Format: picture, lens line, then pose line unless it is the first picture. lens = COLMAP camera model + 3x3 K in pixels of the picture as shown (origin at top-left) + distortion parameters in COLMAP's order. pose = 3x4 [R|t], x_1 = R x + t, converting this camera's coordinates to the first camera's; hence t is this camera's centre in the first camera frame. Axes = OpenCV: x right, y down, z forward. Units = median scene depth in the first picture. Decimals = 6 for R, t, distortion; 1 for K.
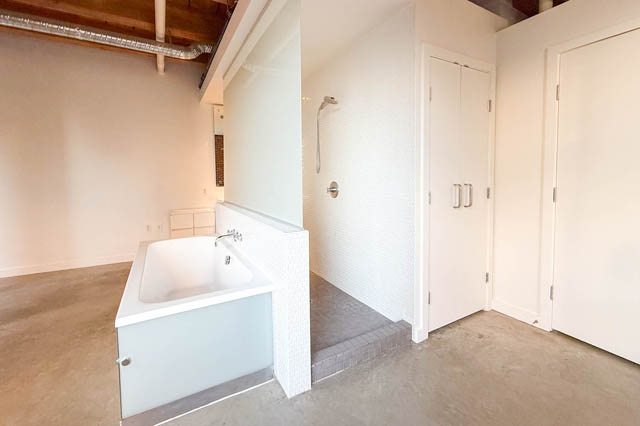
lens RADIAL K [[275.7, 0, 319.1], [0, 275.7, 190.2], [0, 0, 1]] dist [-0.000772, -0.000235]
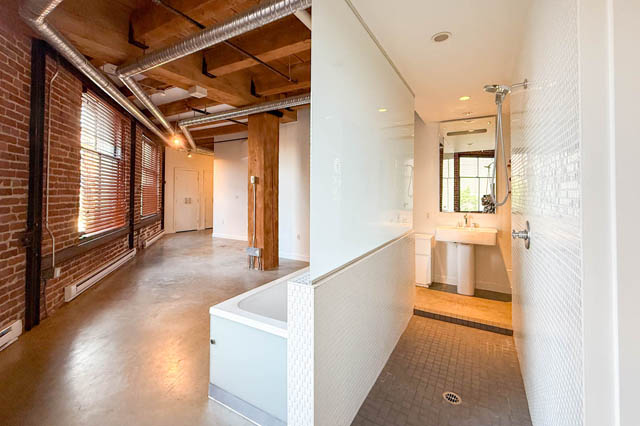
lens RADIAL K [[275.7, 0, 319.1], [0, 275.7, 190.2], [0, 0, 1]] dist [-0.000772, -0.000235]
pose [[0.494137, 0.002276, -0.869381, 0.357539], [-0.056785, 0.997946, -0.029662, -0.056522], [0.867528, 0.064025, 0.493251, 0.345915]]
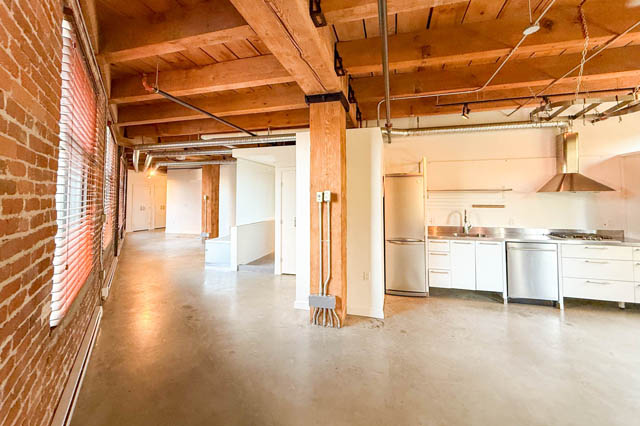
lens RADIAL K [[264.7, 0, 315.4], [0, 264.7, 186.6], [0, 0, 1]] dist [0.006020, -0.000159]
pose [[0.700057, -0.021295, -0.713769, 1.827538], [-0.044489, 0.996313, -0.073359, -0.104383], [0.712700, 0.083110, 0.696529, -0.440461]]
